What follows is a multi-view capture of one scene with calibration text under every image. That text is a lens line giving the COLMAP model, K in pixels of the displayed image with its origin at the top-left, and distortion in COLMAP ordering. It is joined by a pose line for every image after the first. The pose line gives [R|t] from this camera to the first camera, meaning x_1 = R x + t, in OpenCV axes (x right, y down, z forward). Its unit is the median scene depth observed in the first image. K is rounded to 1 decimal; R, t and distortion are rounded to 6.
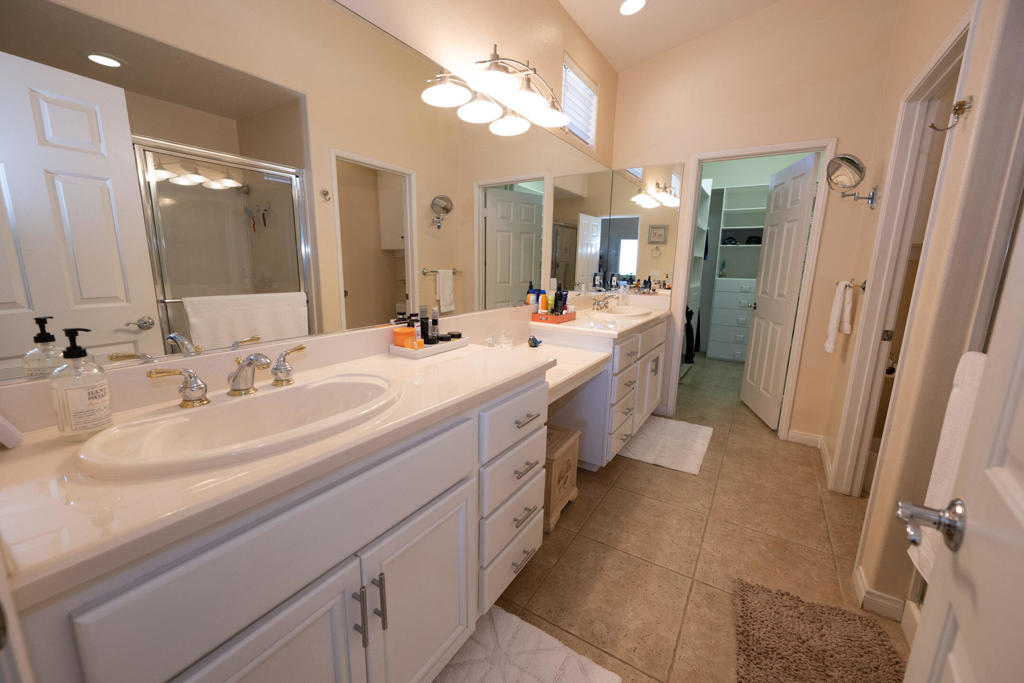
lens RADIAL K [[402.0, 0, 508.8], [0, 402.0, 342.4], [0, 0, 1]] dist [-0.001492, 0.000040]
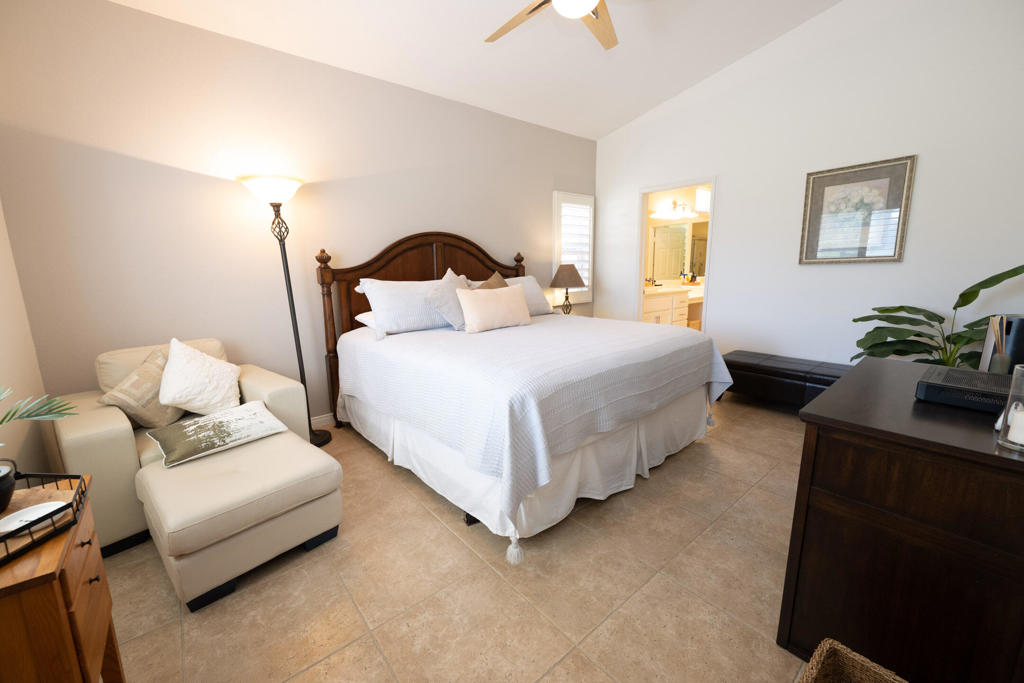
lens RADIAL K [[402.0, 0, 508.8], [0, 402.0, 342.4], [0, 0, 1]] dist [-0.001492, 0.000040]
pose [[0.951010, 0.015965, -0.308747, -0.188257], [-0.016116, 0.999868, 0.002060, 0.307945], [0.308740, 0.003016, 0.951142, -1.733520]]
